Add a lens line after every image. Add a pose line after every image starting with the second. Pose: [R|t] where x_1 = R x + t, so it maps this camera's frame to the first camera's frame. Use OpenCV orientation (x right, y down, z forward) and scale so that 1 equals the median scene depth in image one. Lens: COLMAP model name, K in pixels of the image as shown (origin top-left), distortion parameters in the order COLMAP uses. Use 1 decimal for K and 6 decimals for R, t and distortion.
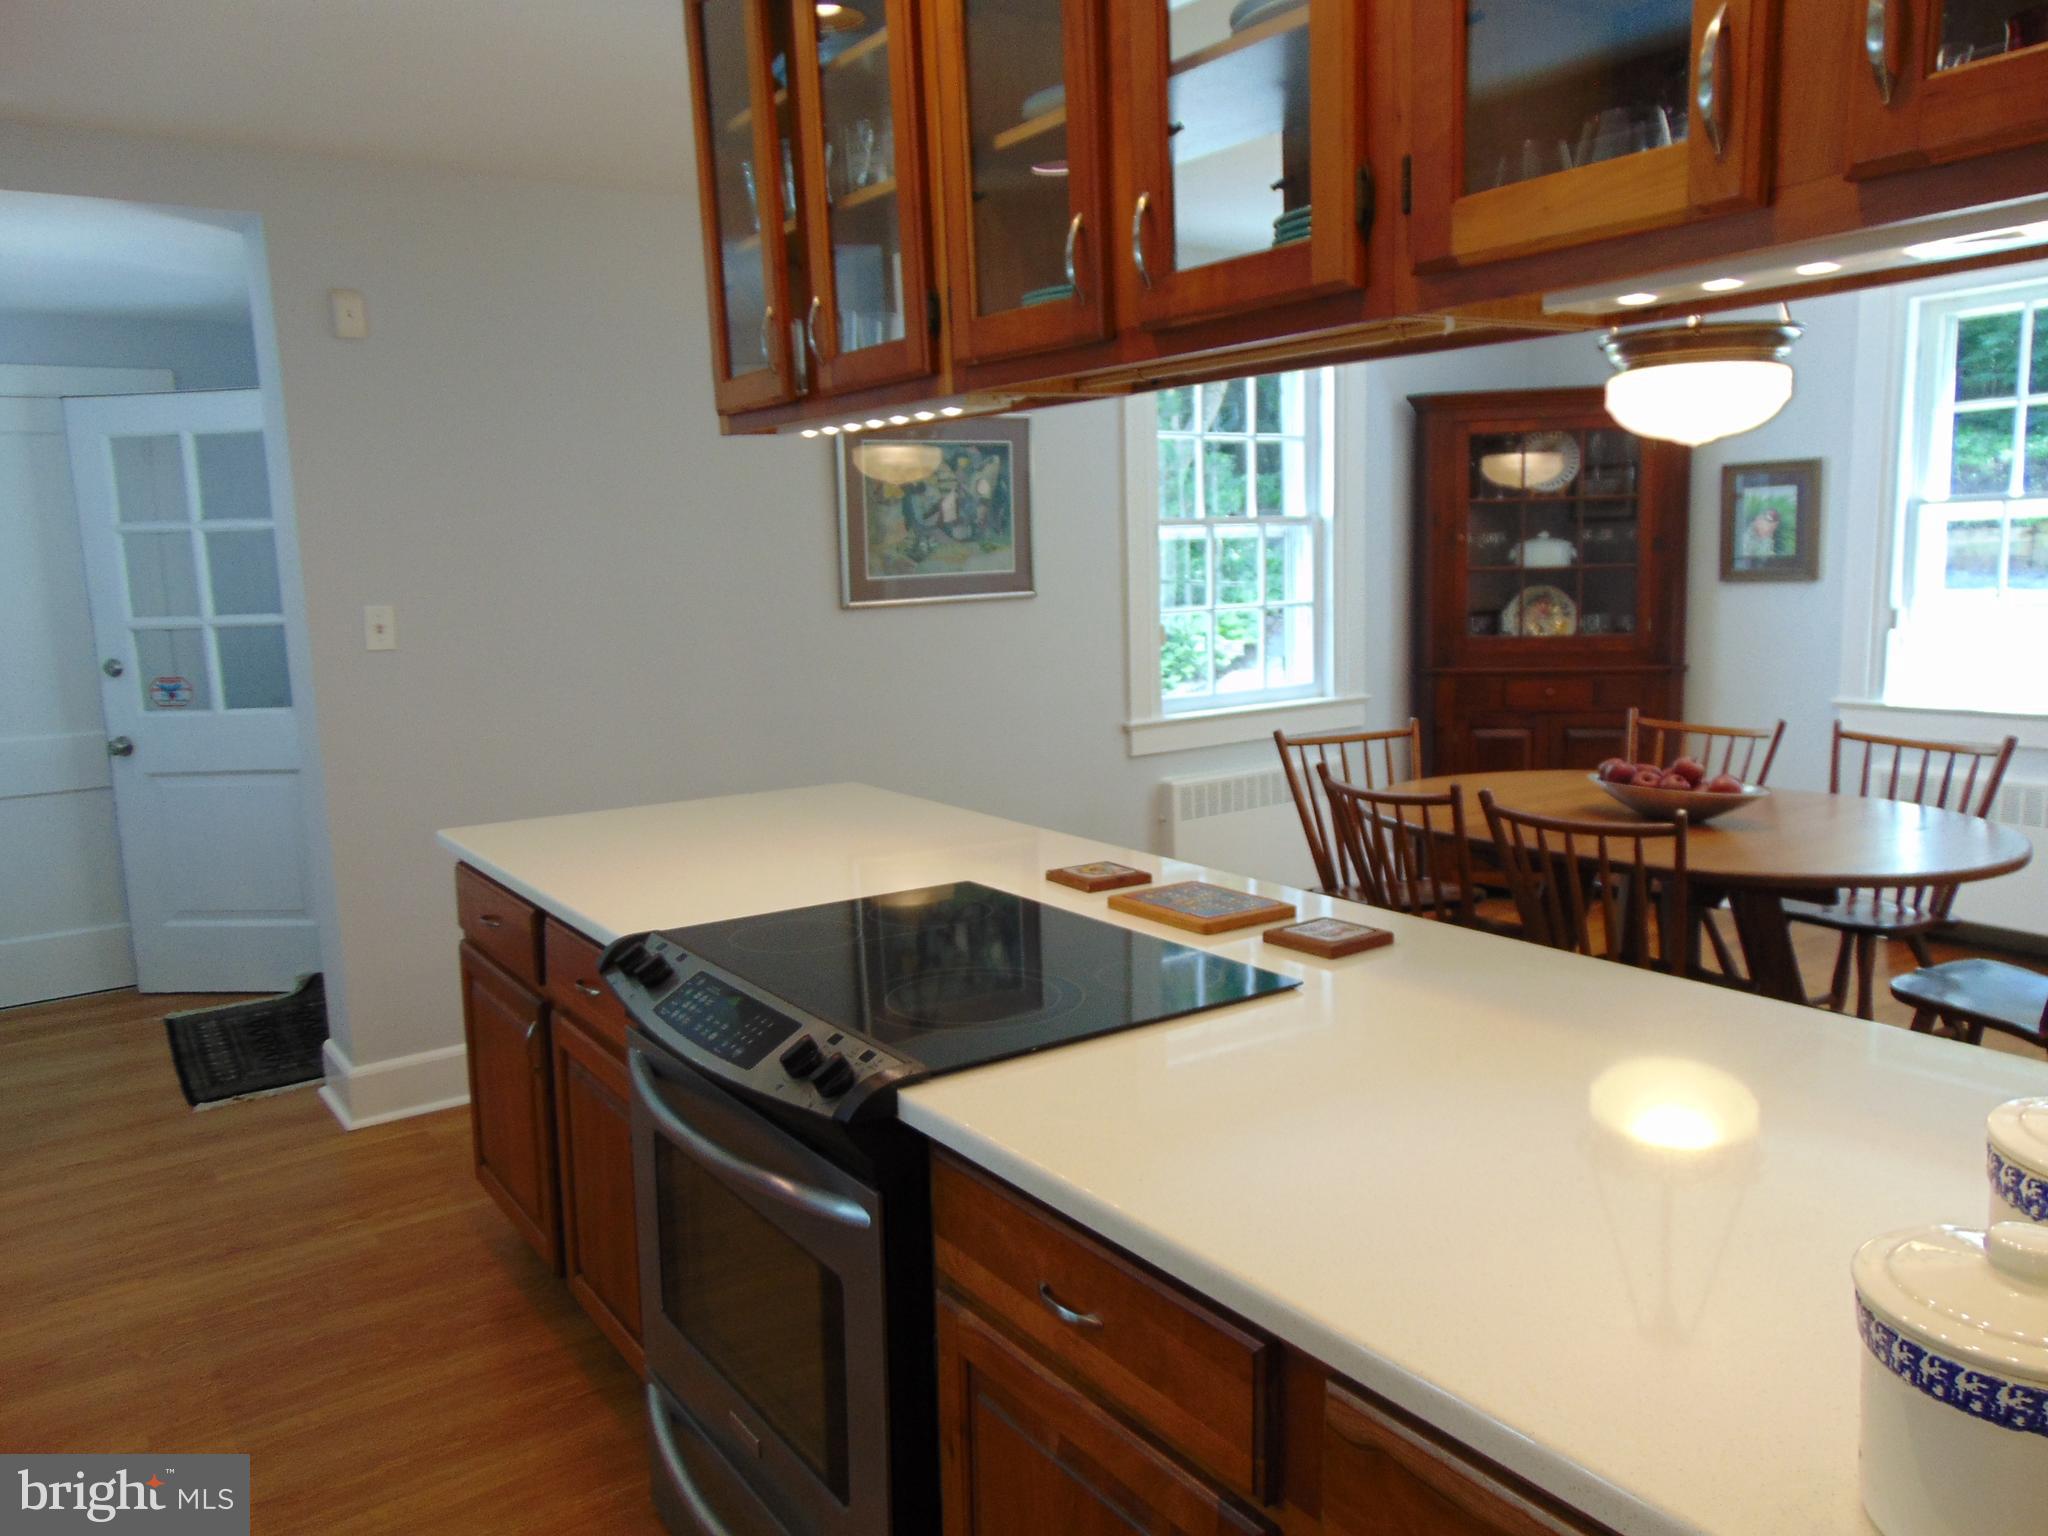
lens RADIAL K [[1517.2, 0, 1024.0], [0, 1517.2, 758.6], [0, 0, 1]] dist [-0.006220, 0.020767]
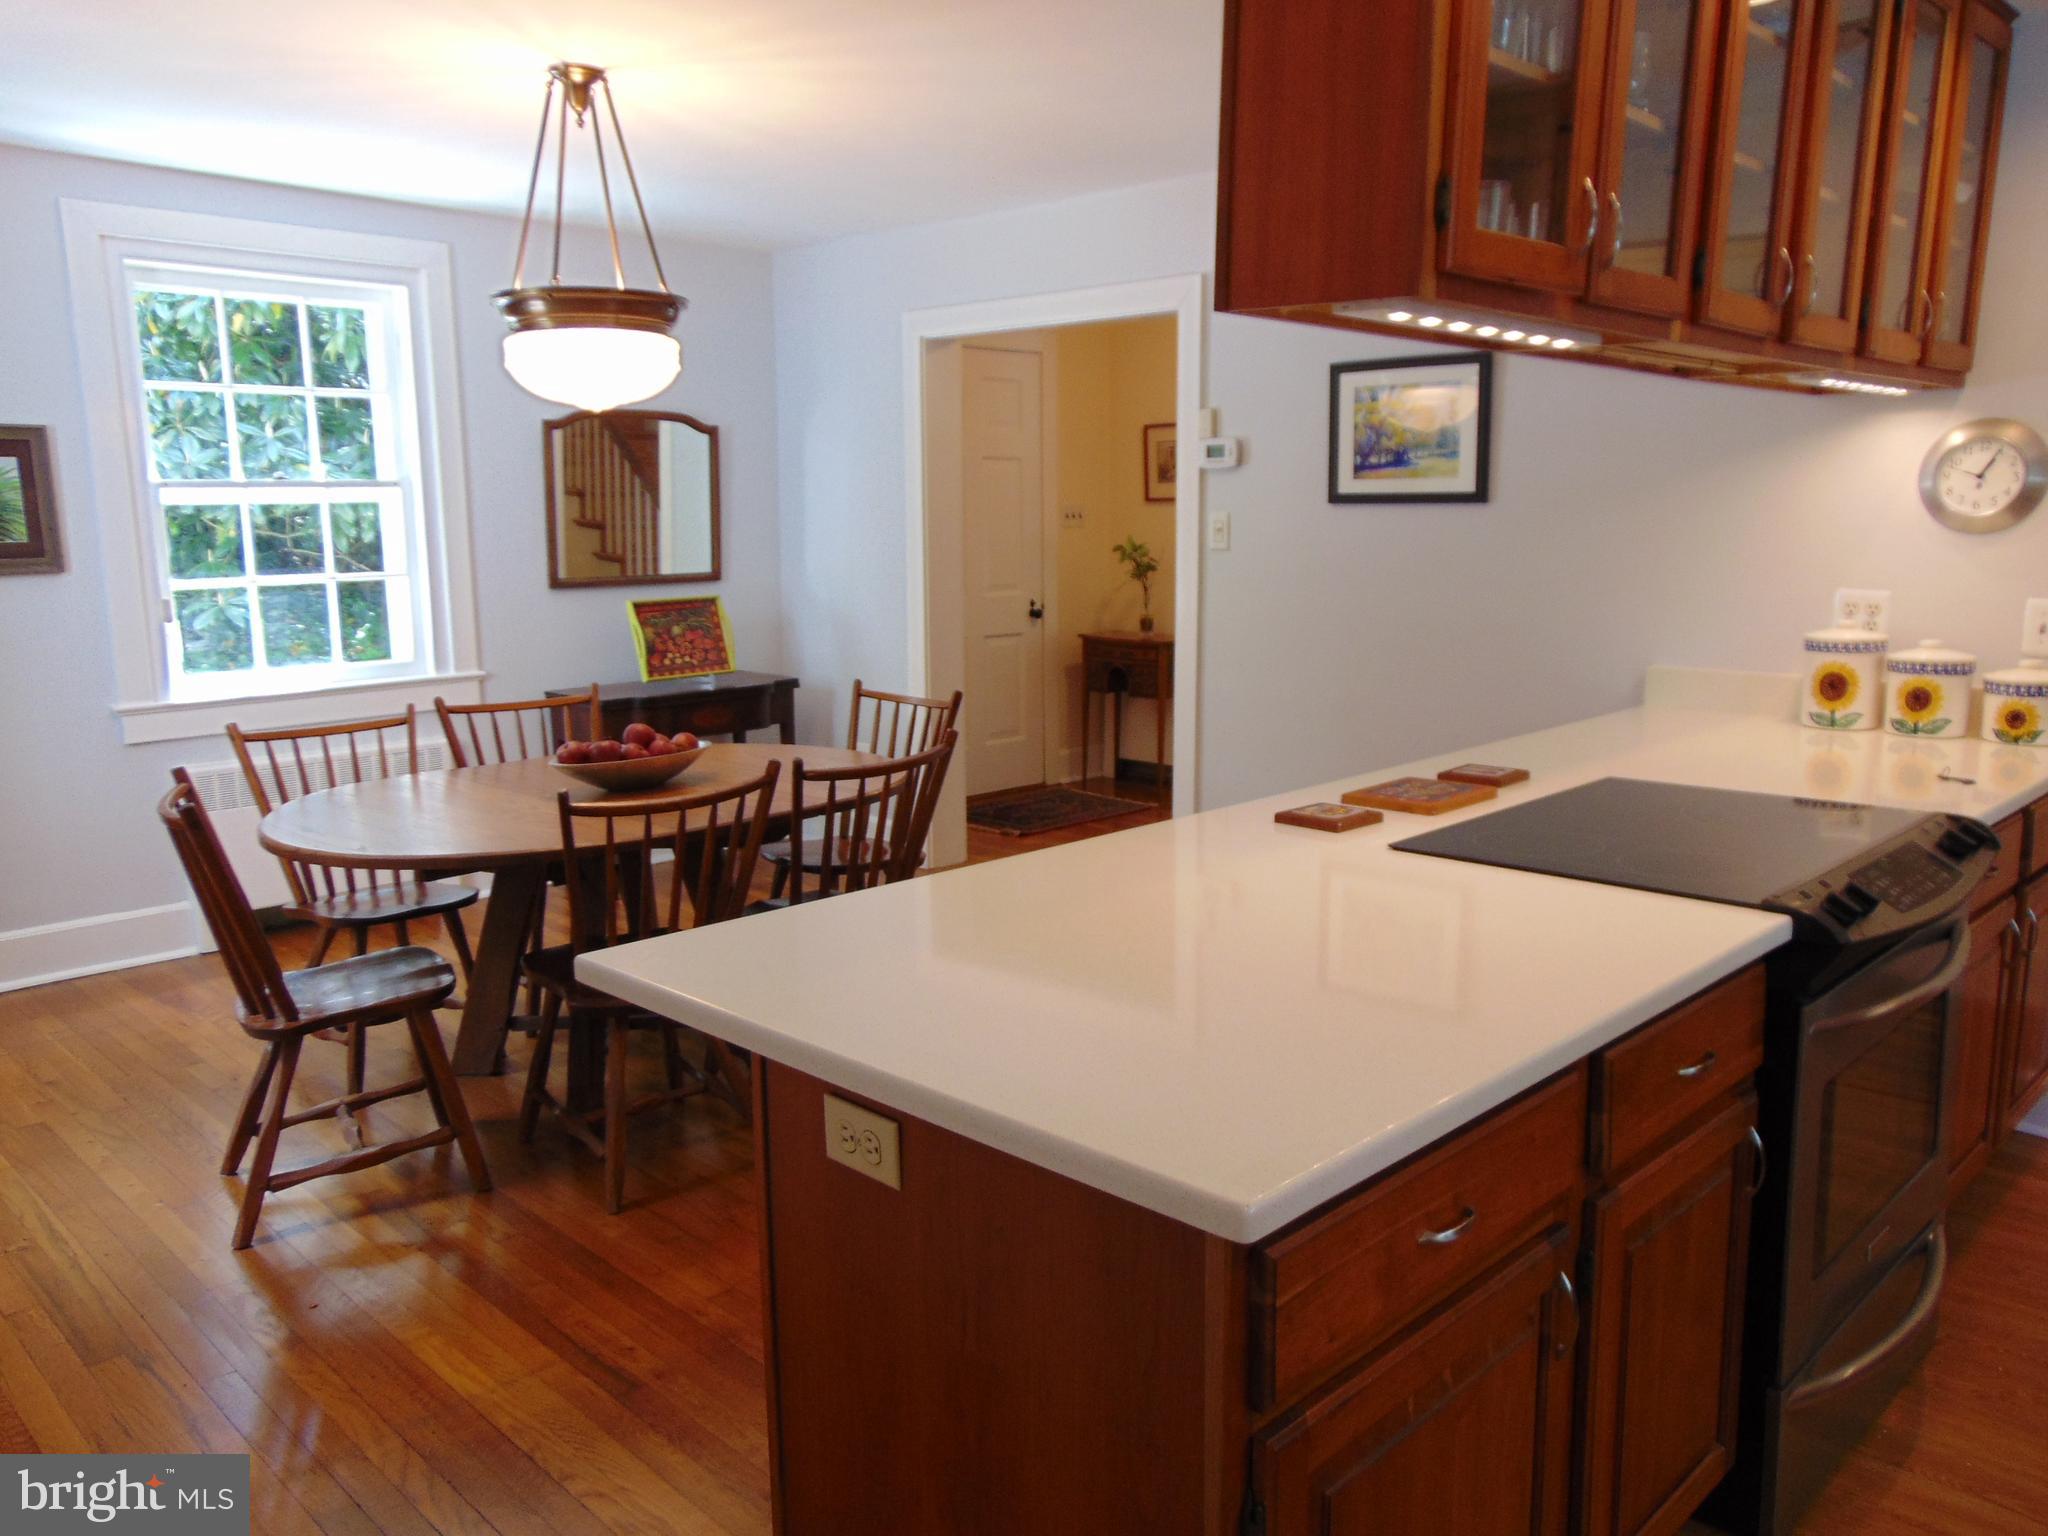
lens RADIAL K [[1517.2, 0, 1023.0], [0, 1517.2, 769.1], [0, 0, 1]] dist [-0.006220, 0.020767]
pose [[-0.167726, -0.141140, 0.975678, -0.403115], [0.155845, 0.973457, 0.167610, -0.068338], [-0.973437, 0.180167, -0.141278, 0.612167]]
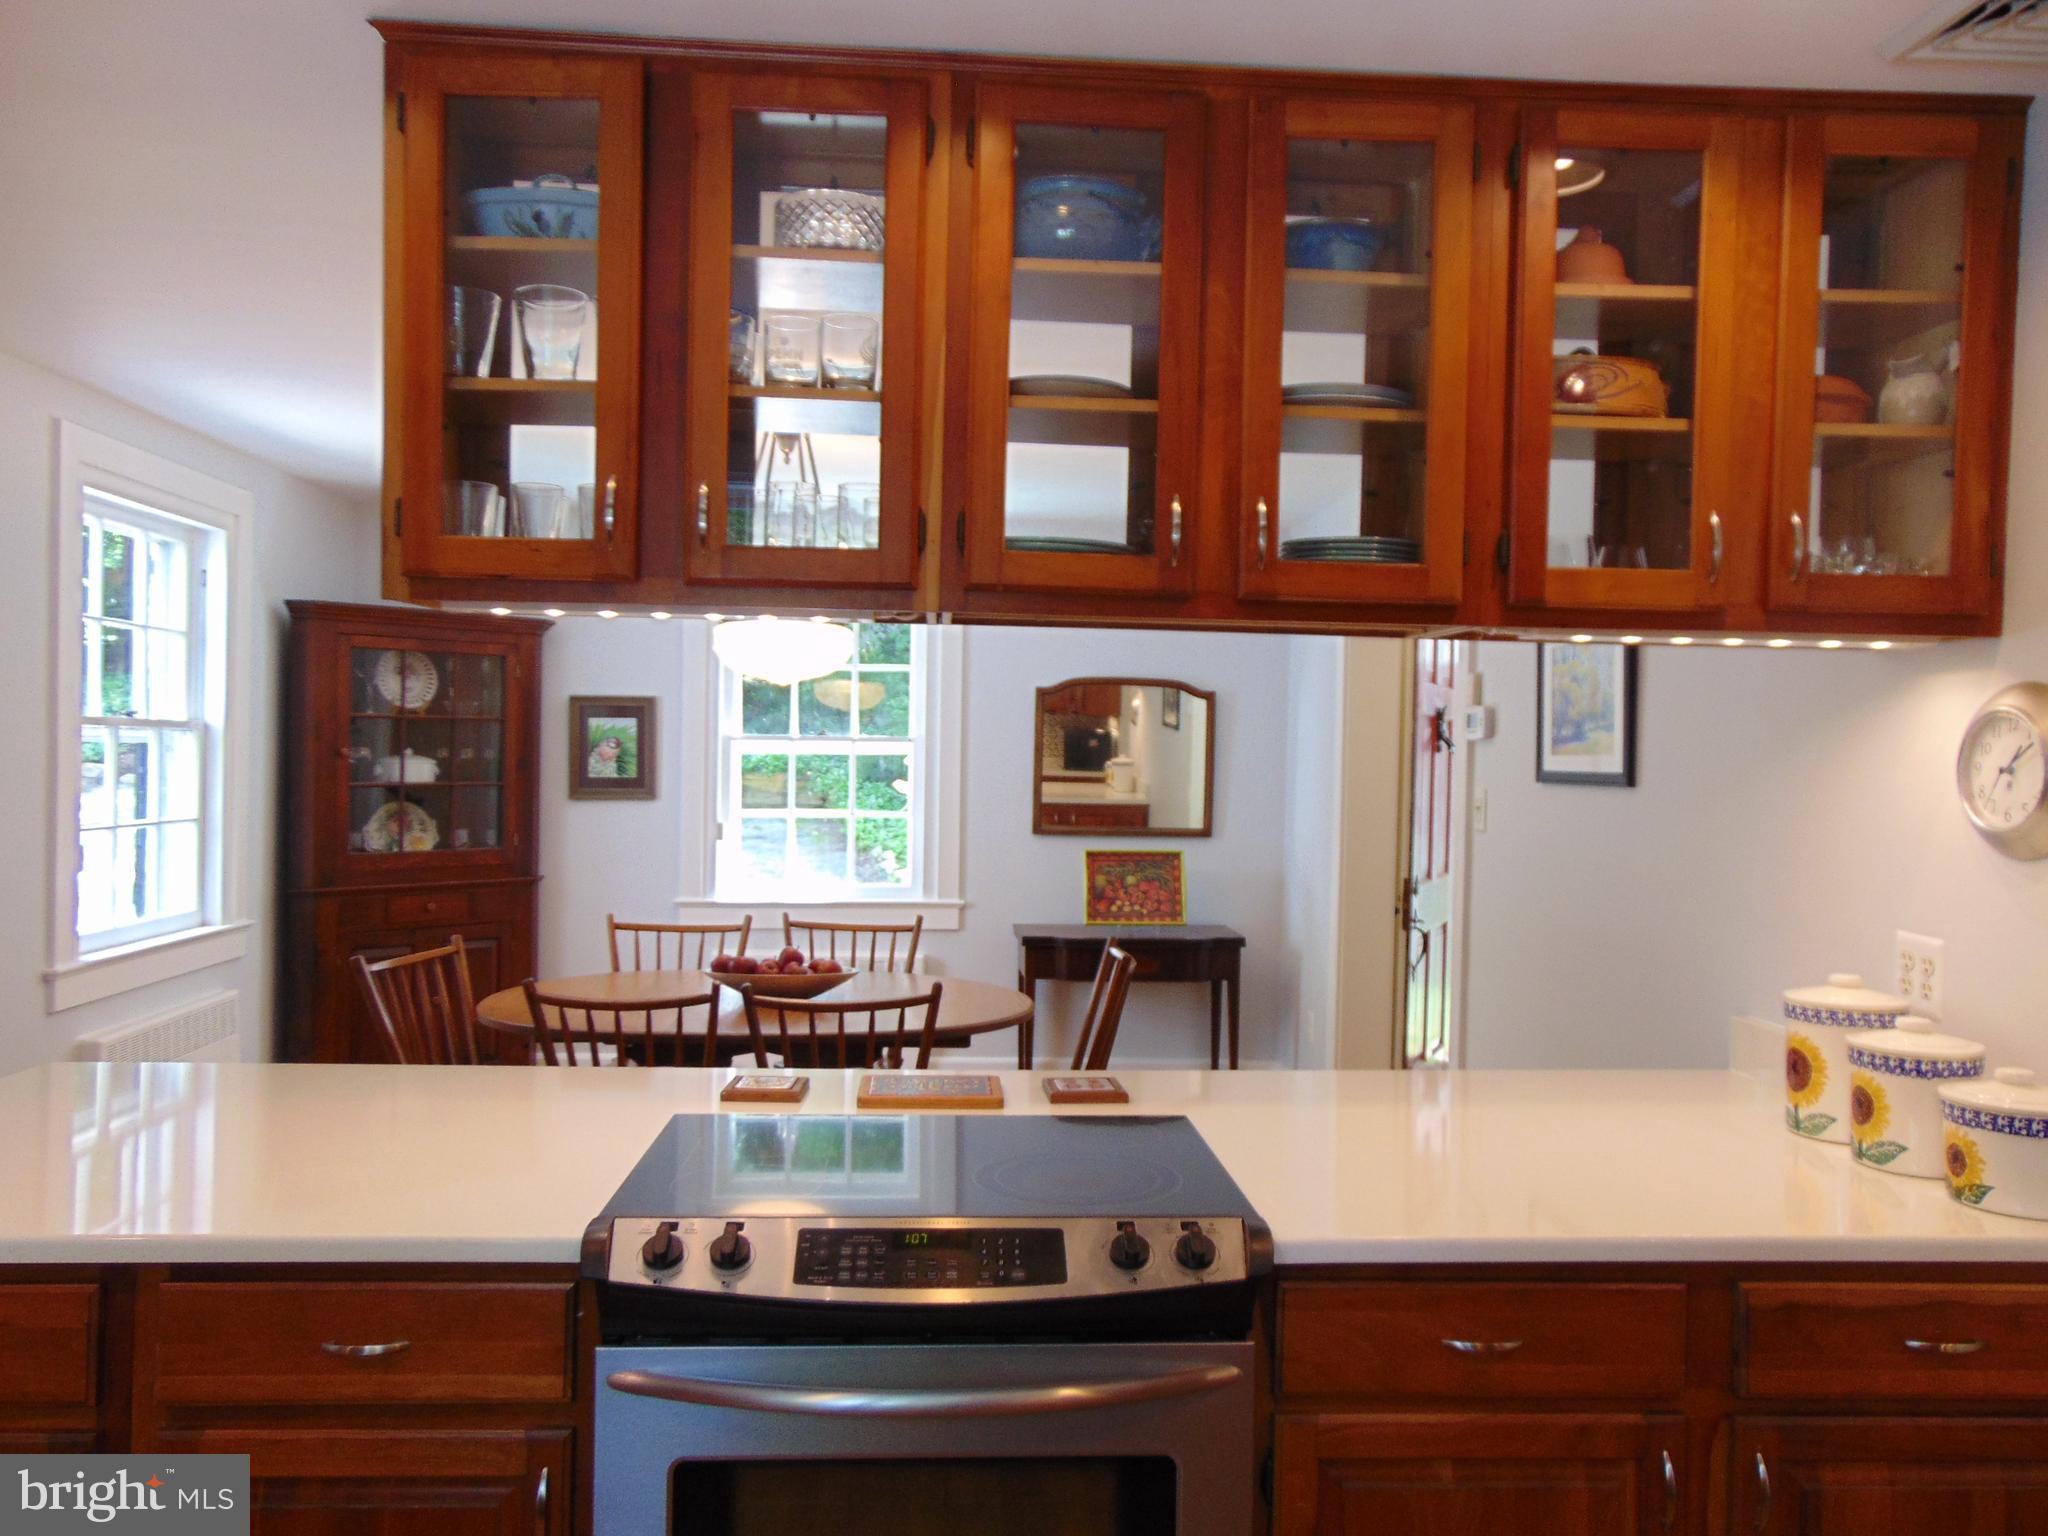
lens RADIAL K [[1517.2, 0, 1011.7], [0, 1517.2, 771.2], [0, 0, 1]] dist [-0.006220, 0.020767]
pose [[0.526506, 0.028444, 0.849695, -0.323313], [0.089746, 0.991997, -0.088817, -0.010426], [-0.845421, 0.123019, 0.519740, 0.155650]]
